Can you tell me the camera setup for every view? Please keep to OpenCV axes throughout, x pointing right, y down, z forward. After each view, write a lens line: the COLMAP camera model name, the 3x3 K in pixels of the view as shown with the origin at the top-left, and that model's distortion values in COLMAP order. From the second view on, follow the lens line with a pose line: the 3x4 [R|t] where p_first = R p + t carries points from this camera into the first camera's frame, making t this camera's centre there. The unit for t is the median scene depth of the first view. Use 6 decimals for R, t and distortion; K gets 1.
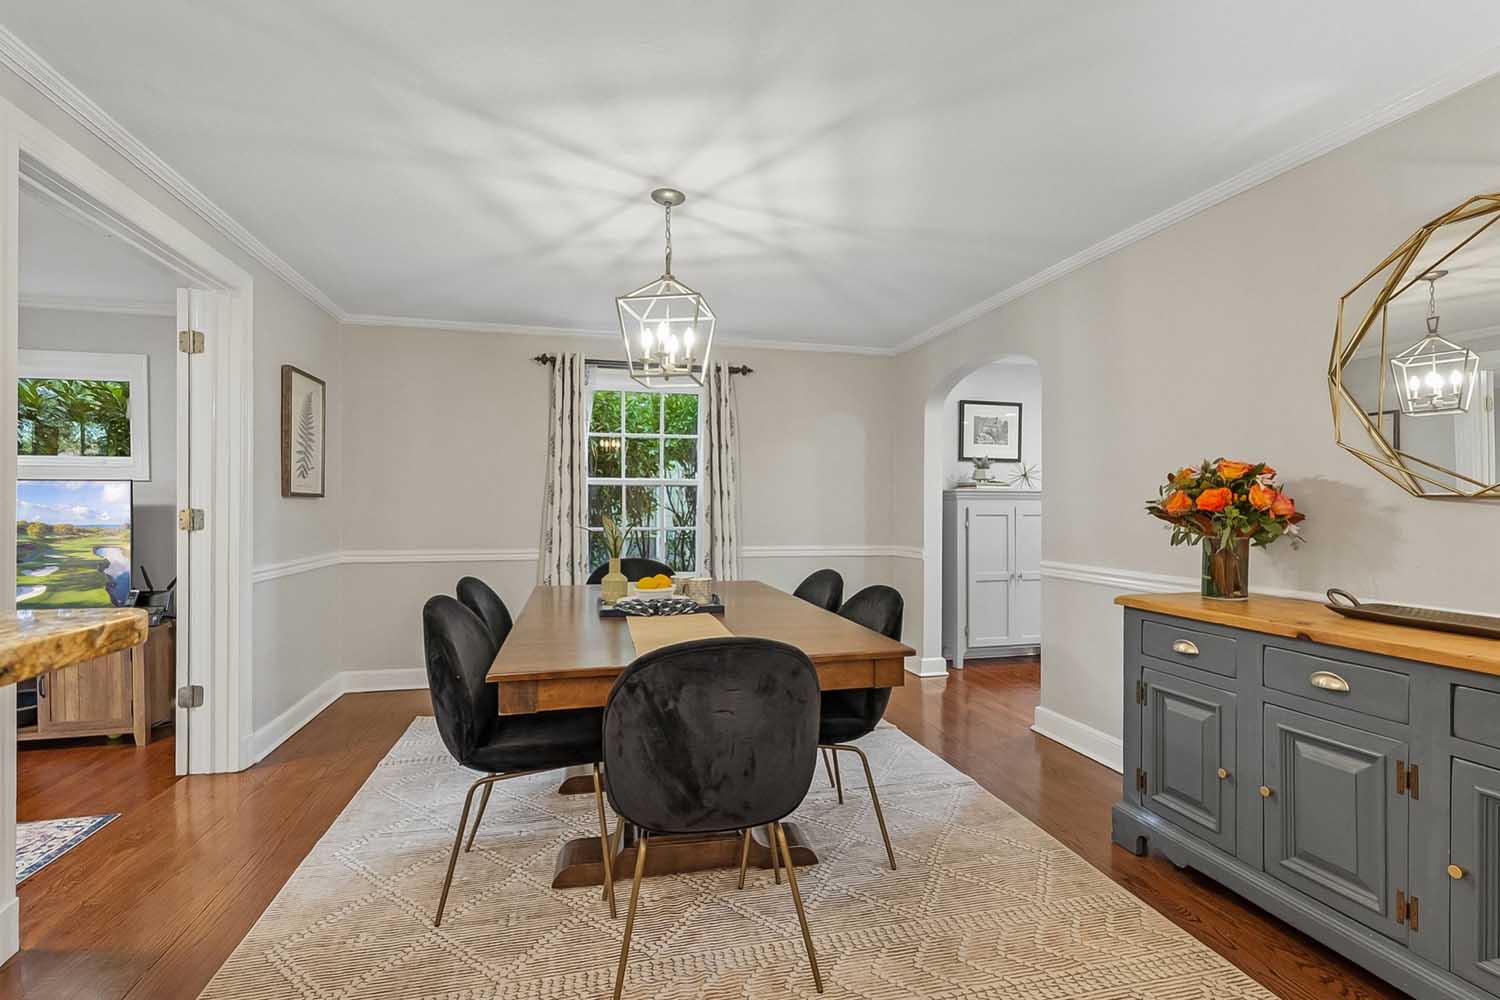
lens RADIAL K [[692.5, 0, 759.5], [0, 692.5, 507.7], [0, 0, 1]] dist [-0.000712, 0.000359]
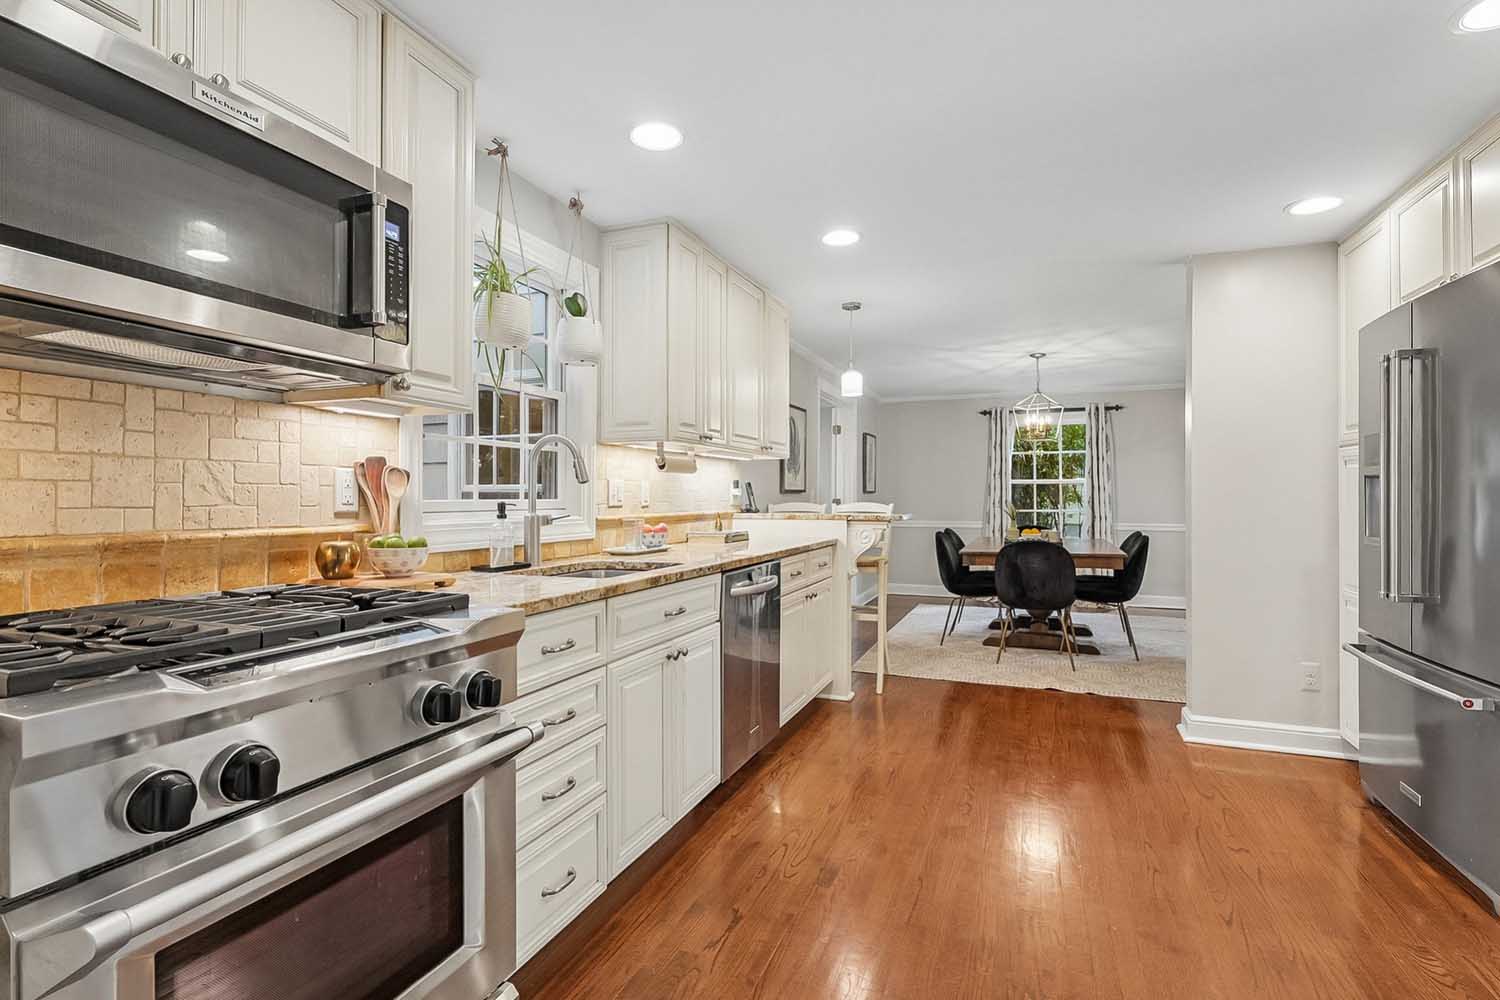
lens RADIAL K [[692.5, 0, 762.1], [0, 692.5, 497.7], [0, 0, 1]] dist [-0.000712, 0.000359]
pose [[0.807574, -0.000007, -0.589767, 0.277508], [0.001335, 0.999997, 0.001816, -0.004543], [0.589765, -0.002254, 0.807572, -0.777178]]
